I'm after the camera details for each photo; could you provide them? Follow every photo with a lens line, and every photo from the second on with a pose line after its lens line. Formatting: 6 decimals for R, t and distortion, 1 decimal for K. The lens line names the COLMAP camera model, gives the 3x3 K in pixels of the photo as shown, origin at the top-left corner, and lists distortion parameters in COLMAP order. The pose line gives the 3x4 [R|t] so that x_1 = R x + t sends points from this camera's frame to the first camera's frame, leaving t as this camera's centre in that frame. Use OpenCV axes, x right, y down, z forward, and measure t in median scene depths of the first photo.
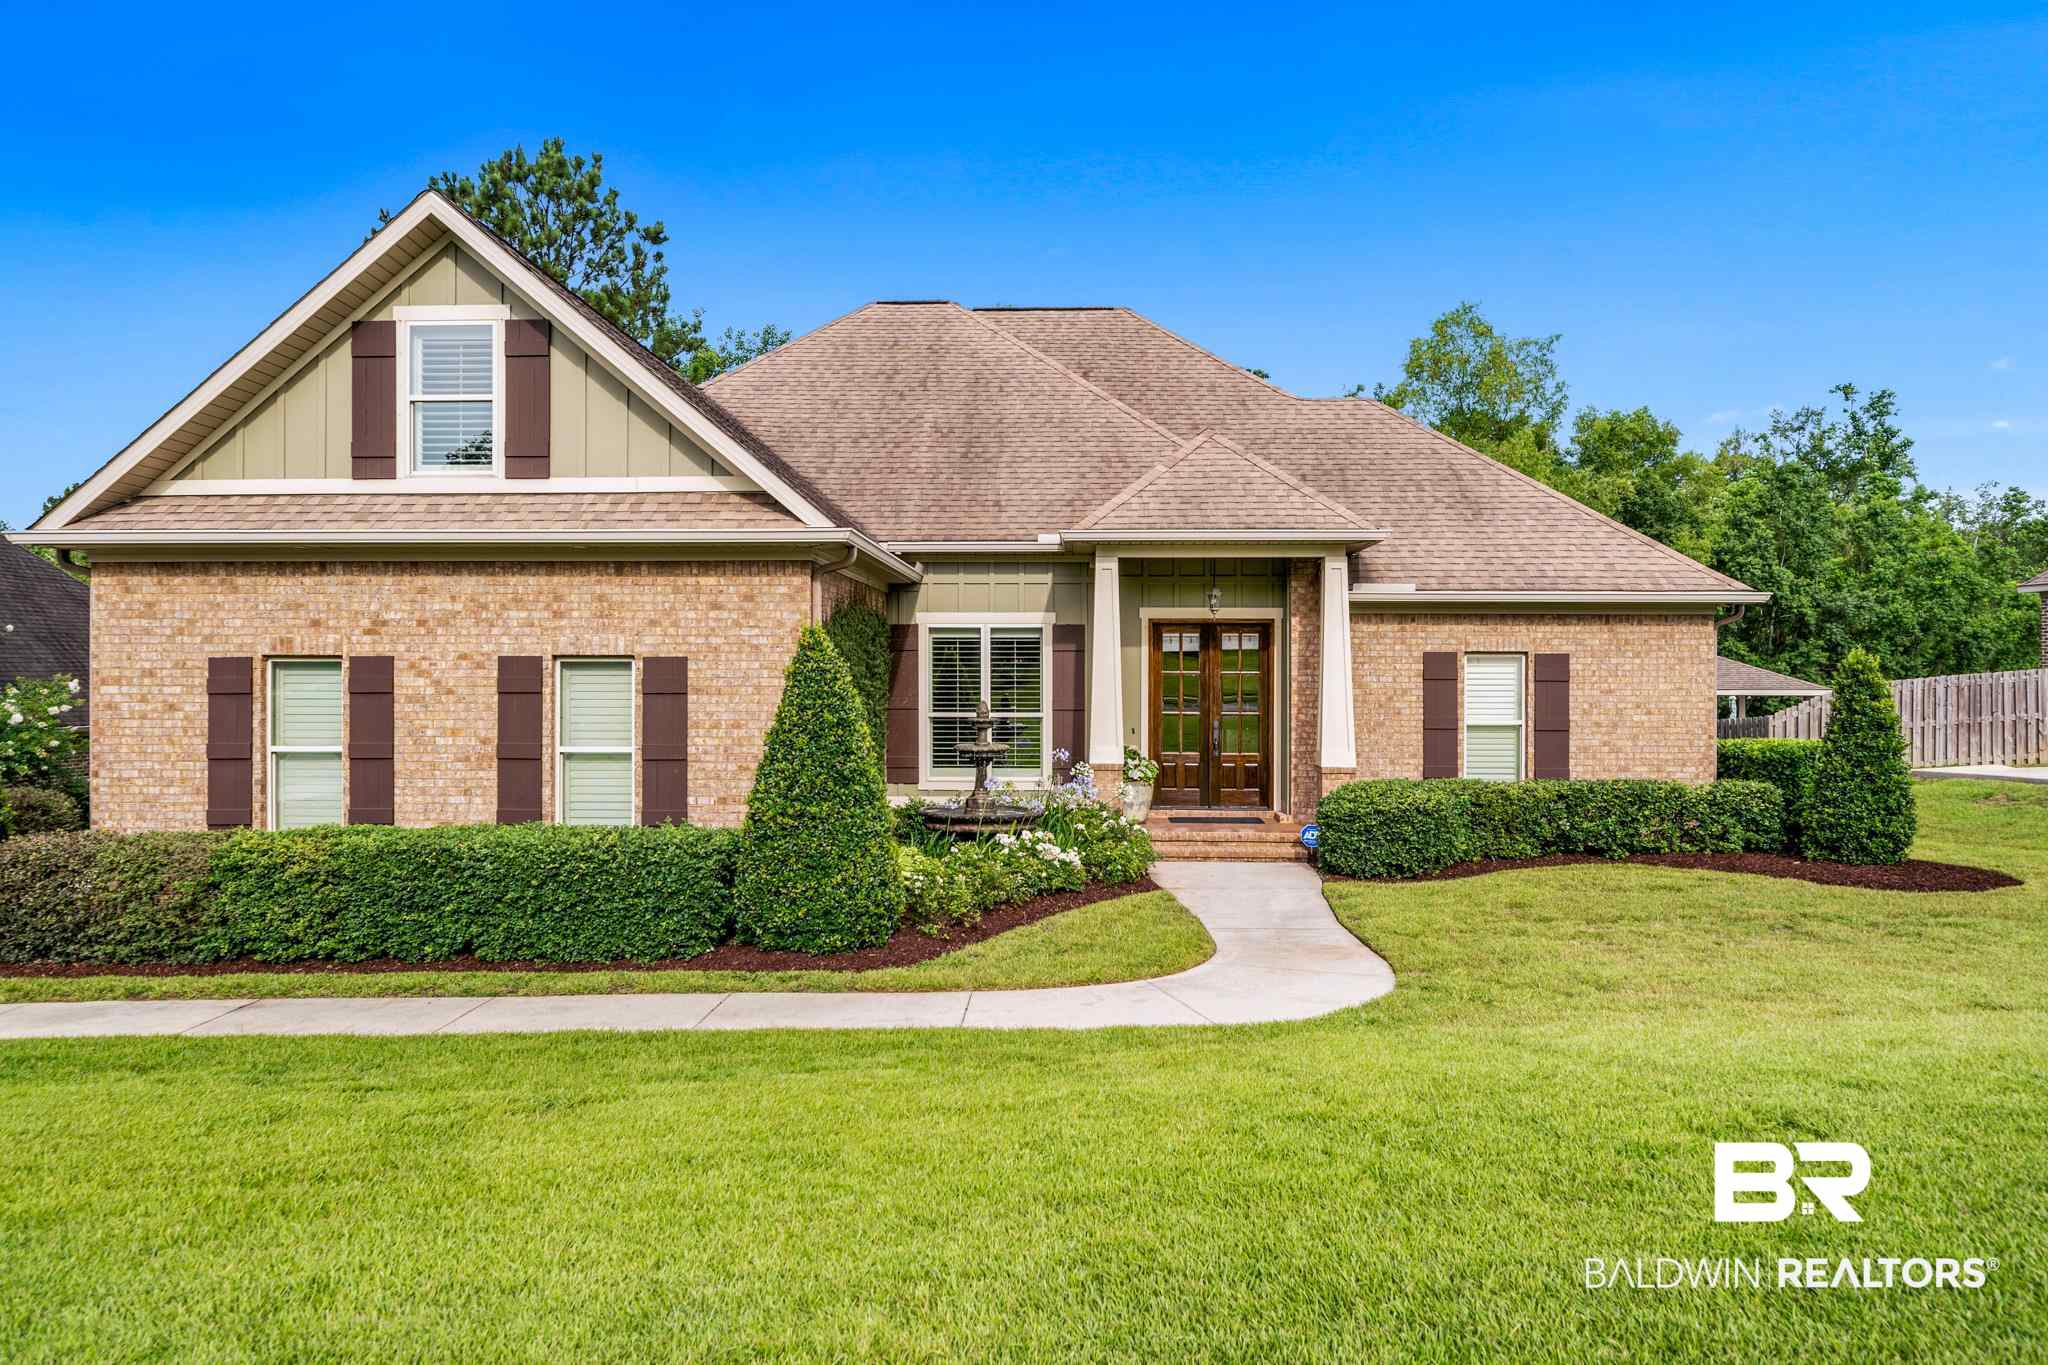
lens RADIAL K [[1313.7, 0, 1024.0], [0, 1313.7, 682.5], [0, 0, 1]] dist [-0.000495, 0.000015]
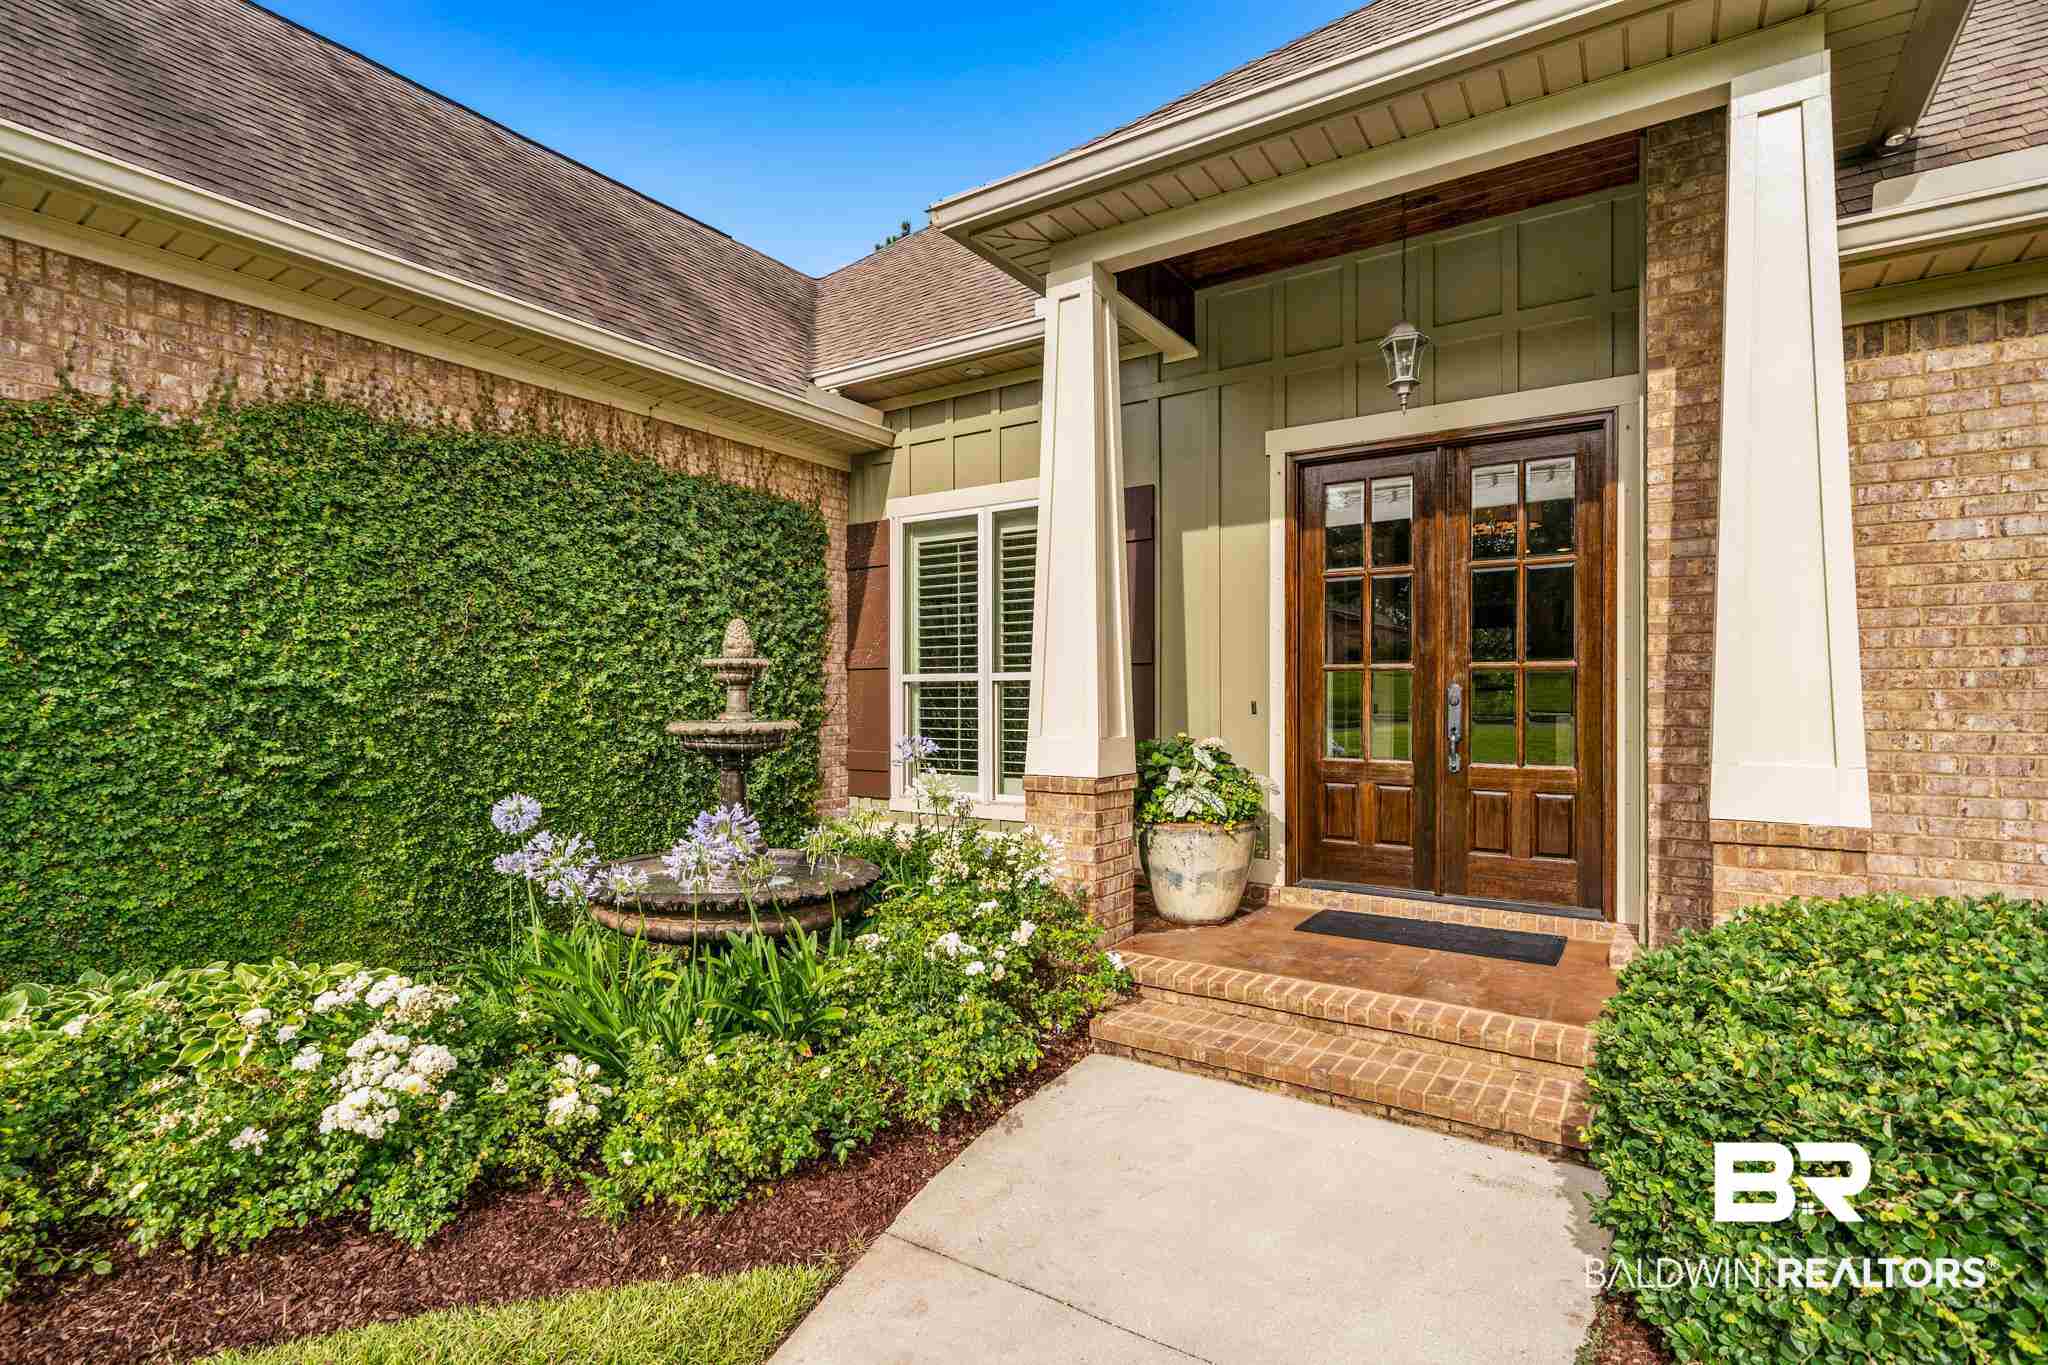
lens RADIAL K [[971.8, 0, 1019.7], [0, 971.8, 706.0], [0, 0, 1]] dist [0.029252, -0.031444]
pose [[0.853307, 0.002631, -0.521402, 0.196615], [-0.003461, 0.999994, -0.000617, 0.038074], [0.521397, 0.002331, 0.853311, 0.697450]]
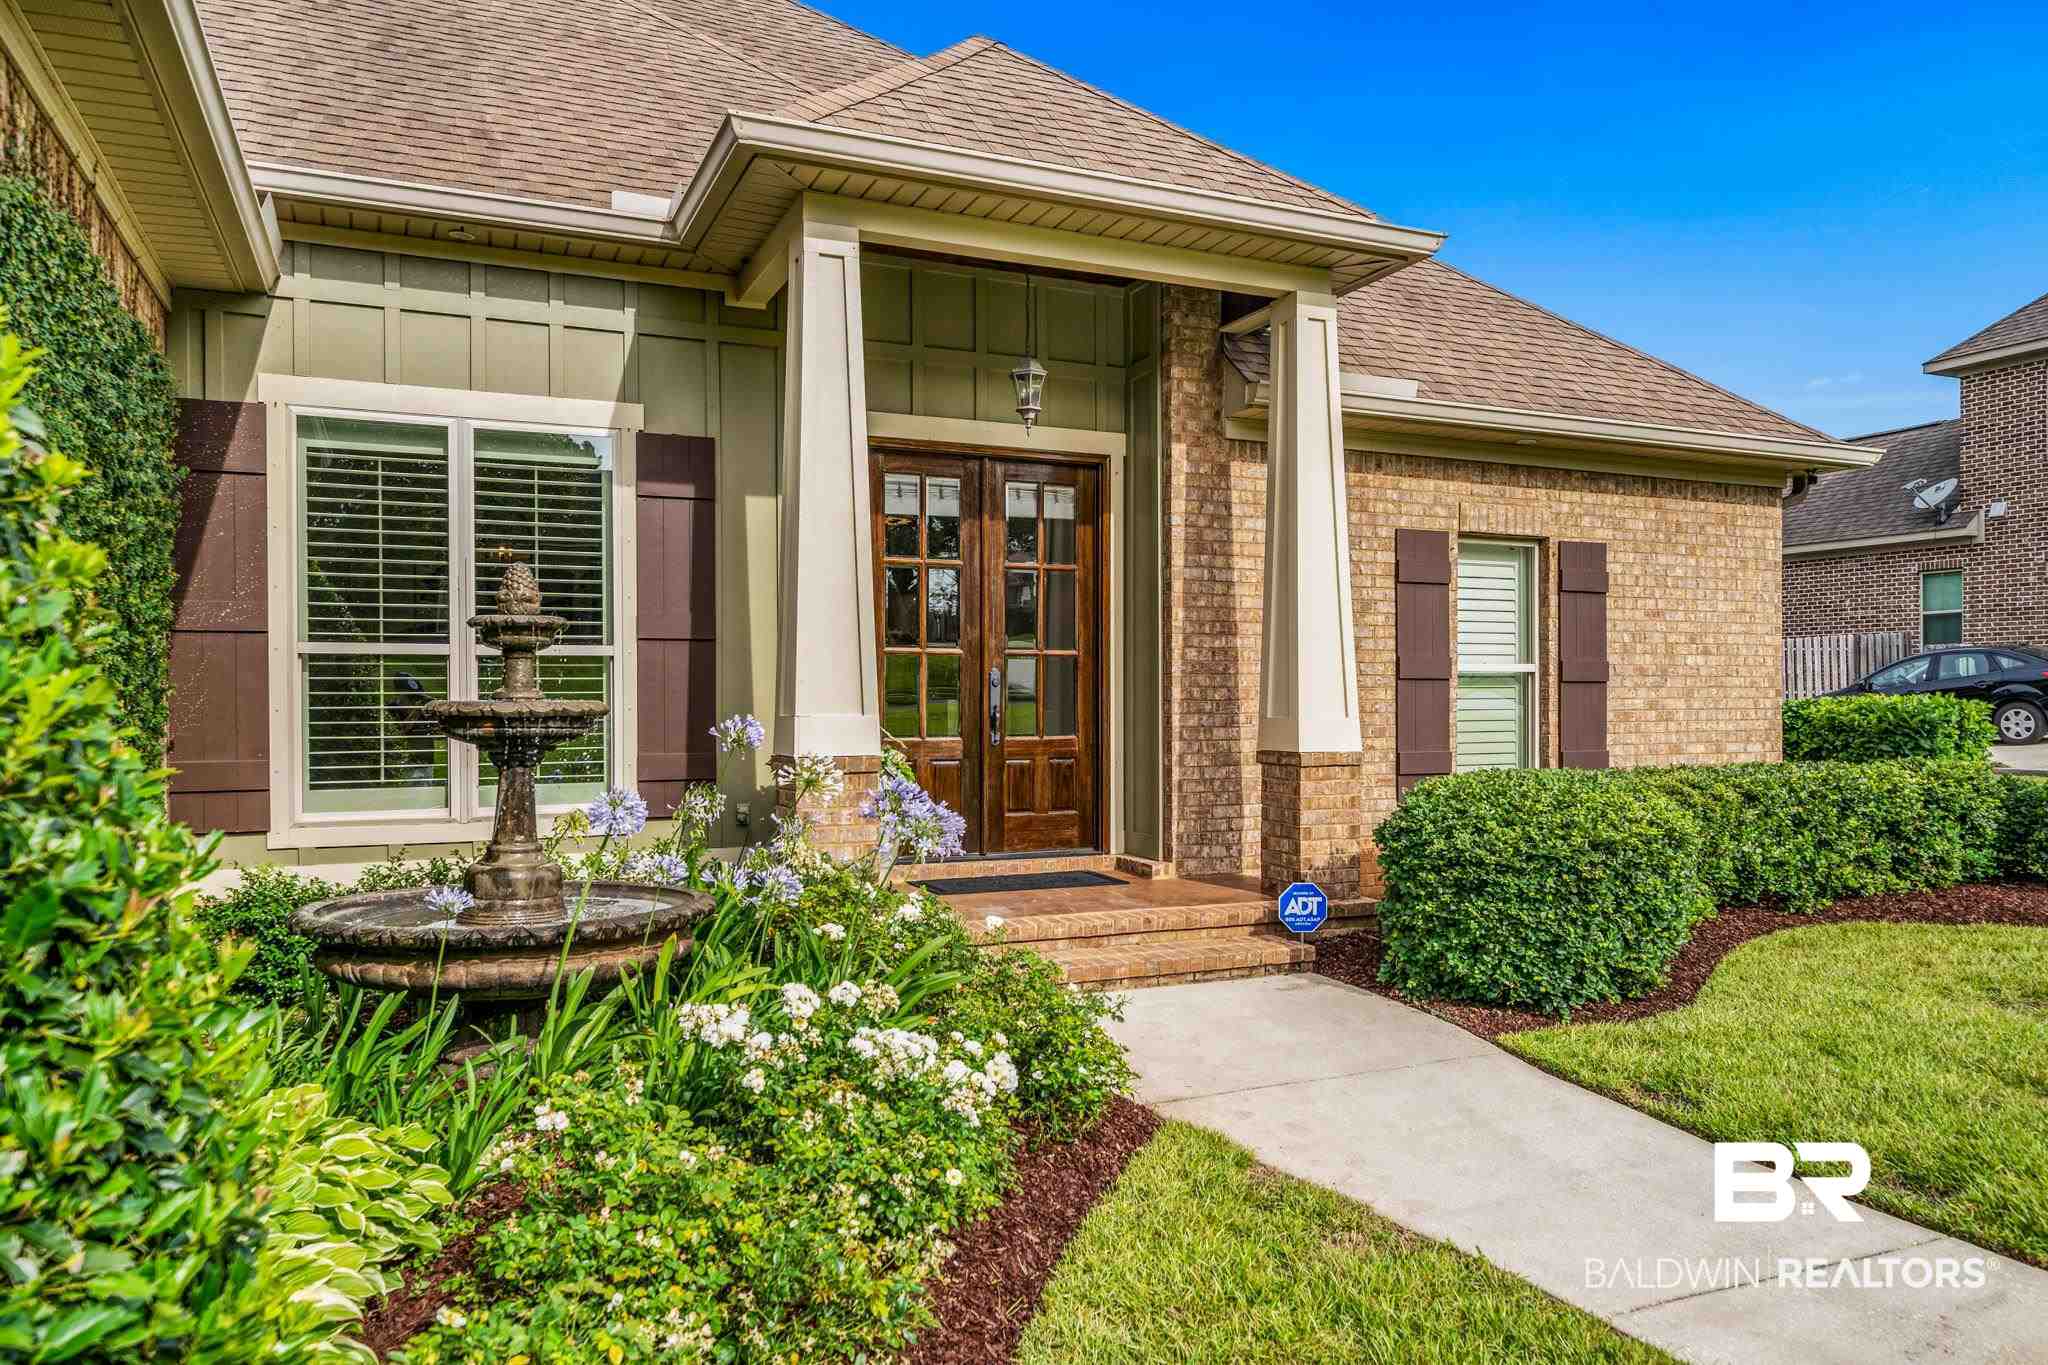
lens RADIAL K [[1382.7, 0, 1022.1], [0, 1382.7, 705.8], [0, 0, 1]] dist [0.000410, 0.001461]
pose [[0.897436, -0.005700, 0.441108, -0.064266], [0.007937, 0.999963, -0.003225, 0.046004], [-0.441074, 0.006395, 0.897448, 0.578308]]
